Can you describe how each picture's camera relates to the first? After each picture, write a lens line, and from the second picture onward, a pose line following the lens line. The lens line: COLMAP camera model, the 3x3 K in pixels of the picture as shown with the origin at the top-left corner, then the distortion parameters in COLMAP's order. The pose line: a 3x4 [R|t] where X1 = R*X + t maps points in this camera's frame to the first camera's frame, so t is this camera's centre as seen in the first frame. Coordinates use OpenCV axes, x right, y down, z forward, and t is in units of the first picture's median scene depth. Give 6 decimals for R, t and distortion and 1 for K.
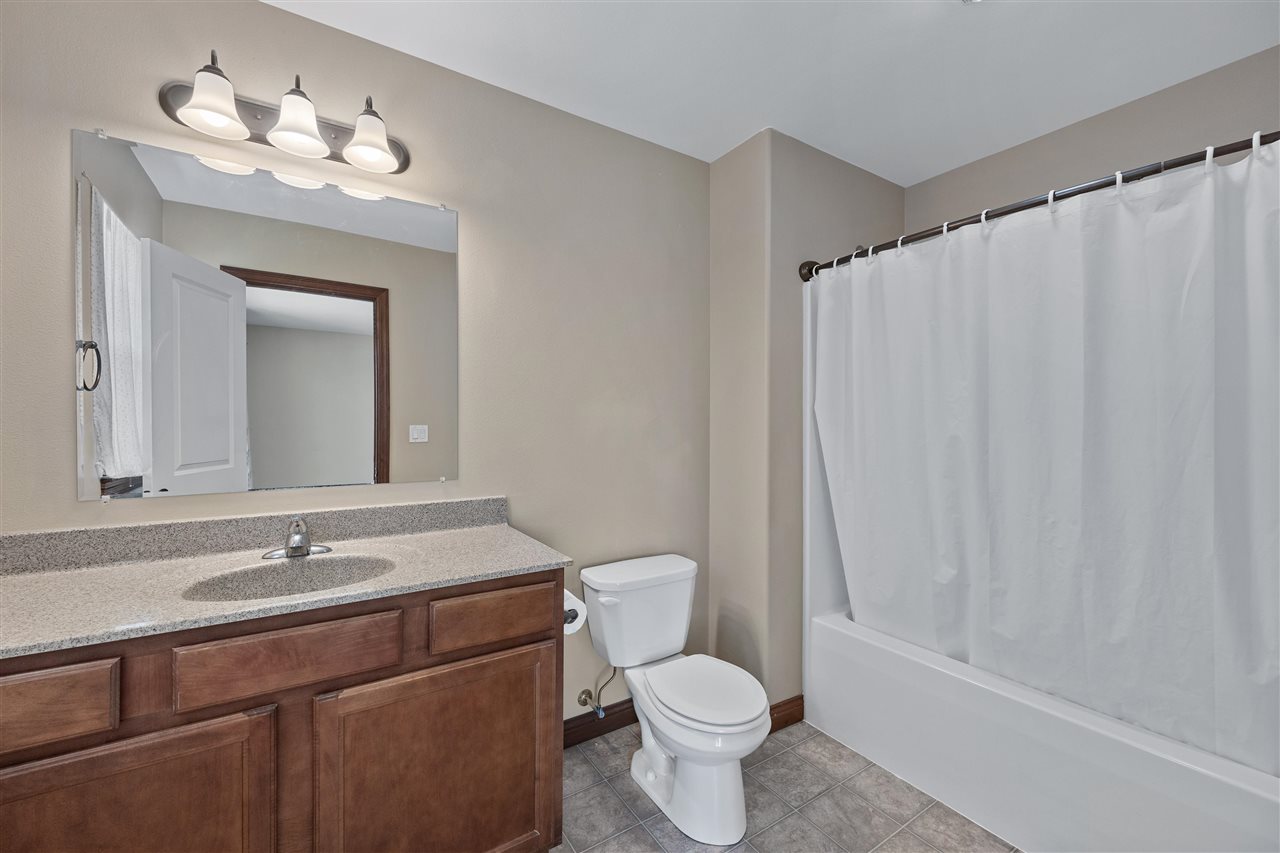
lens RADIAL K [[522.0, 0, 637.2], [0, 522.0, 427.0], [0, 0, 1]] dist [0.004203, -0.000026]
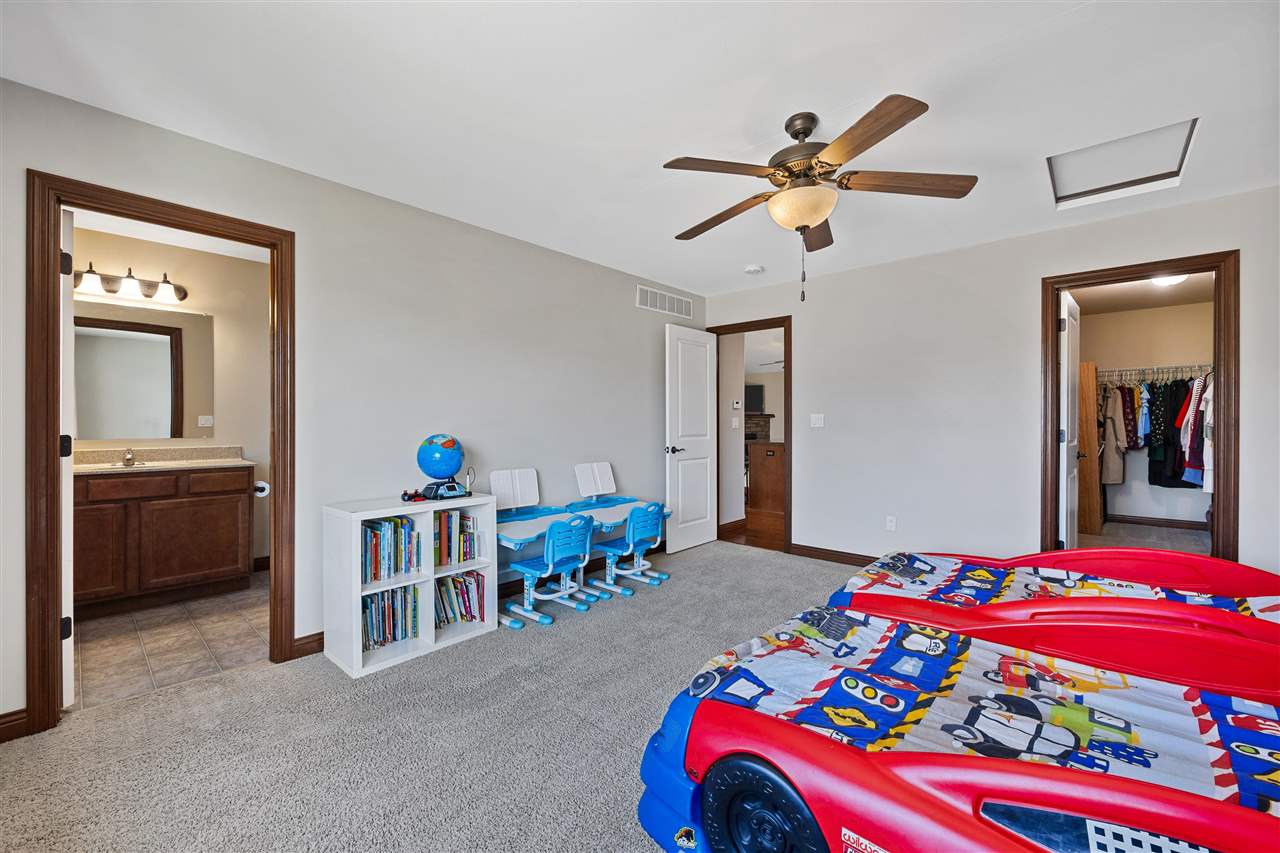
lens RADIAL K [[522.0, 0, 638.9], [0, 522.0, 424.5], [0, 0, 1]] dist [0.004203, -0.000026]
pose [[0.969675, 0.004405, 0.244360, 1.342198], [-0.004236, 0.999990, -0.001218, 0.063802], [-0.244363, 0.000146, 0.969684, -2.473219]]
